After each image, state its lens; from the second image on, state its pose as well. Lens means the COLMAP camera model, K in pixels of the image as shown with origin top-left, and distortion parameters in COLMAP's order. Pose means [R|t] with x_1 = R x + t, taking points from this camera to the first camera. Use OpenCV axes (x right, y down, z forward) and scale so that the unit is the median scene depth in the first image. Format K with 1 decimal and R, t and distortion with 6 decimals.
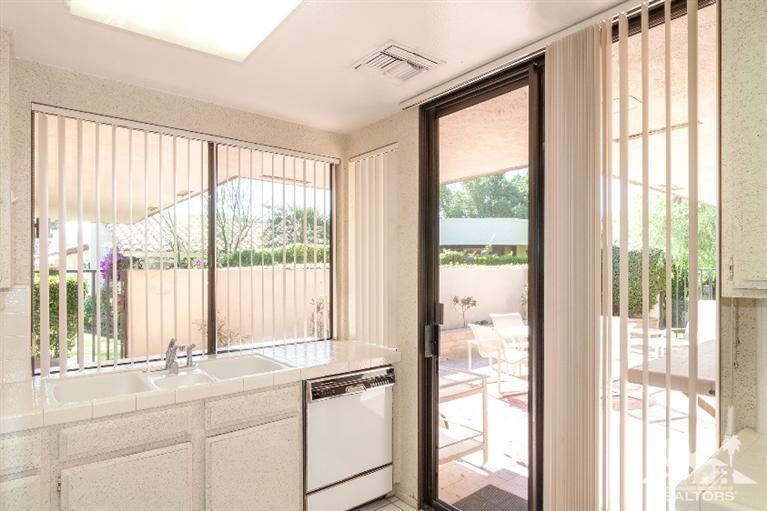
lens RADIAL K [[450.7, 0, 384.9], [0, 450.7, 261.6], [0, 0, 1]] dist [0.004983, -0.000068]
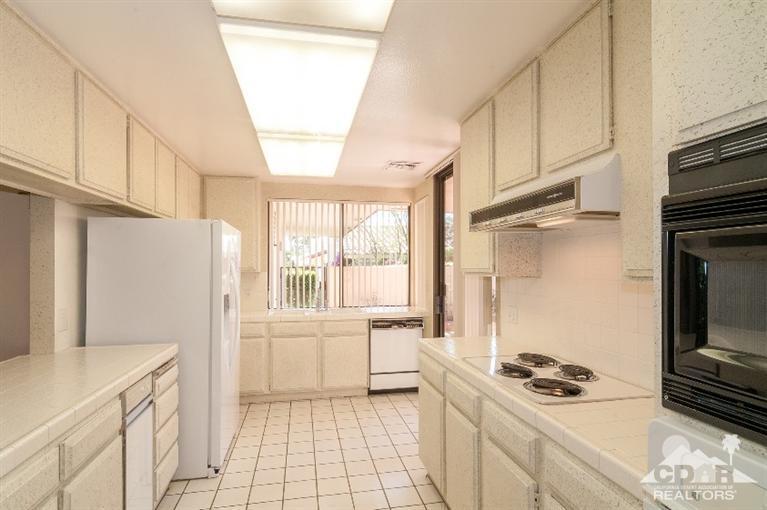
lens RADIAL K [[411.4, 0, 383.2], [0, 411.4, 258.1], [0, 0, 1]] dist [0.002279, -0.001904]
pose [[0.879317, -0.005935, -0.476199, 0.694172], [0.003030, 0.999972, -0.006869, -0.001168], [0.476227, 0.004597, 0.879311, -0.560993]]
